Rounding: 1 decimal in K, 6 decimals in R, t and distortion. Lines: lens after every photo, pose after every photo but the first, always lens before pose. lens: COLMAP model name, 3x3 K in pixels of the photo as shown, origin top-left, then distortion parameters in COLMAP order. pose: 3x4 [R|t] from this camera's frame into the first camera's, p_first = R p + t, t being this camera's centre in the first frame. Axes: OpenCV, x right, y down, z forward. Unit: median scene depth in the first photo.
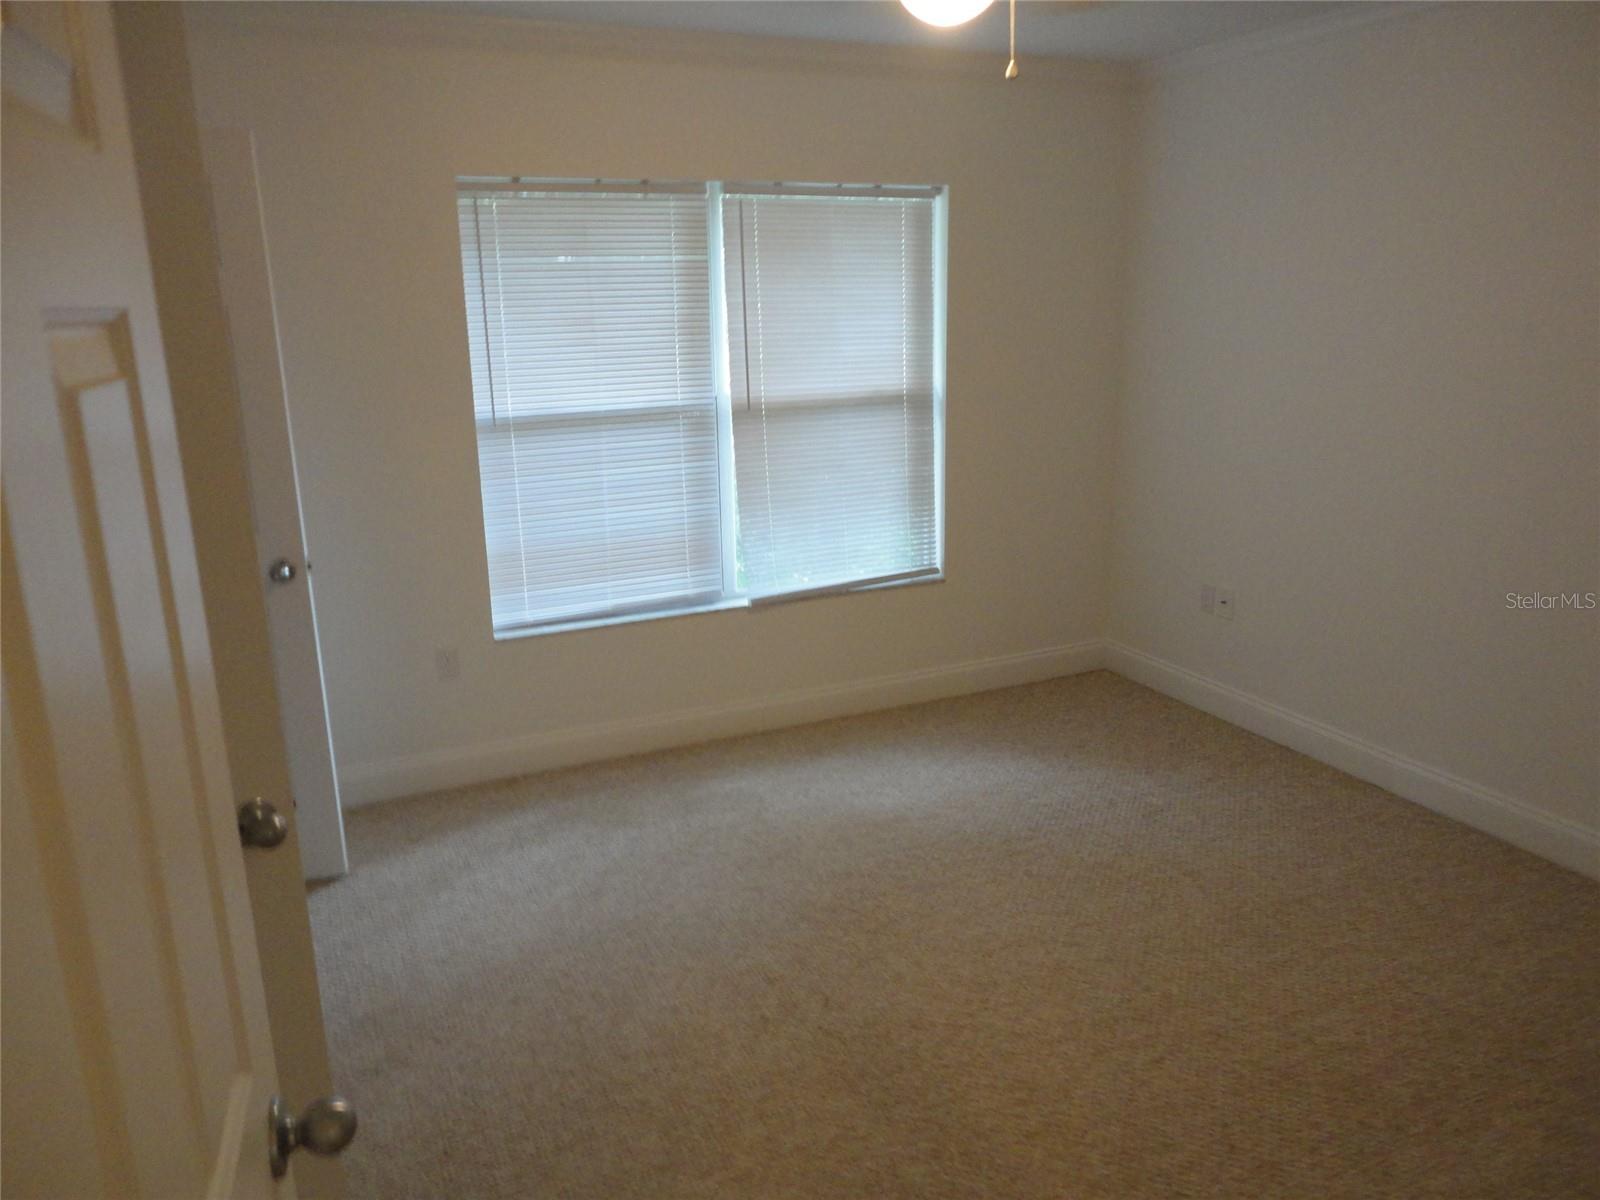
lens RADIAL K [[1173.2, 0, 796.4], [0, 1173.2, 592.0], [0, 0, 1]] dist [0.006672, 0.003051]
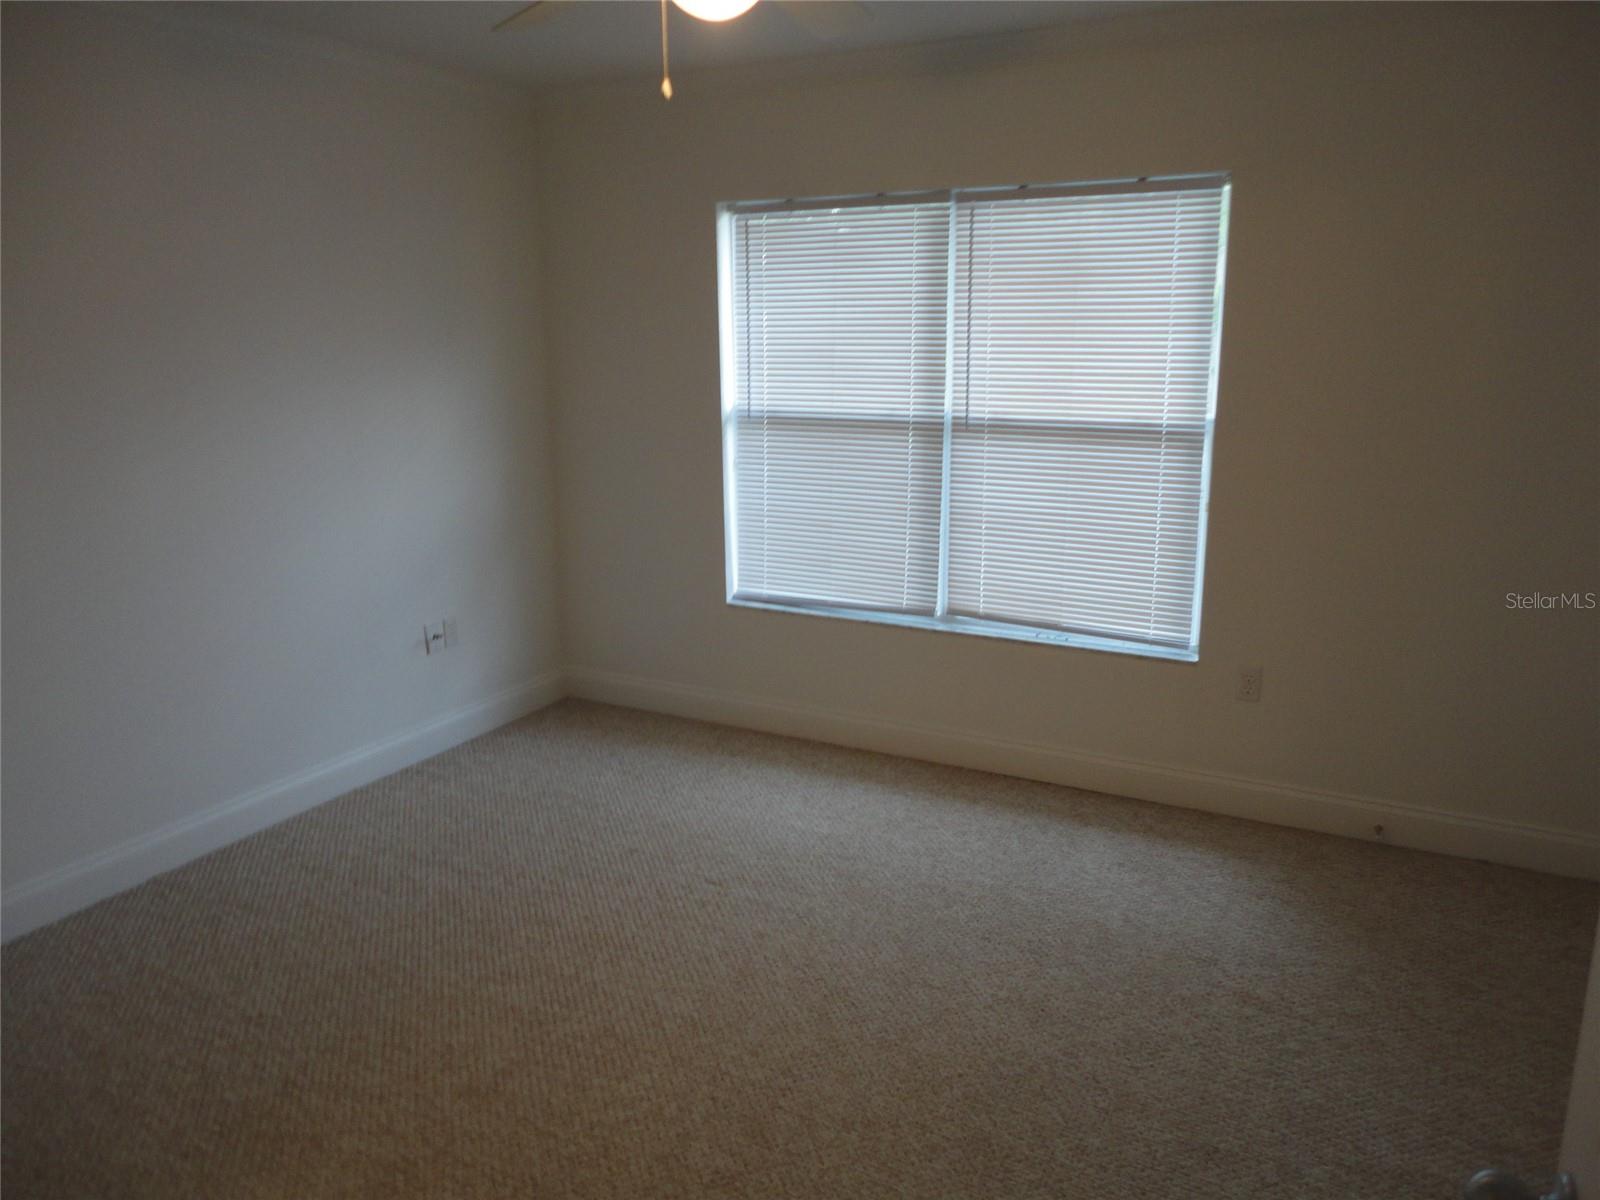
lens RADIAL K [[1173.2, 0, 796.4], [0, 1173.2, 592.0], [0, 0, 1]] dist [0.006672, 0.003051]
pose [[0.600960, 0.206711, -0.772086, 0.659961], [-0.197195, 0.974463, 0.107405, -0.104490], [0.774571, 0.087705, 0.626376, 0.324109]]
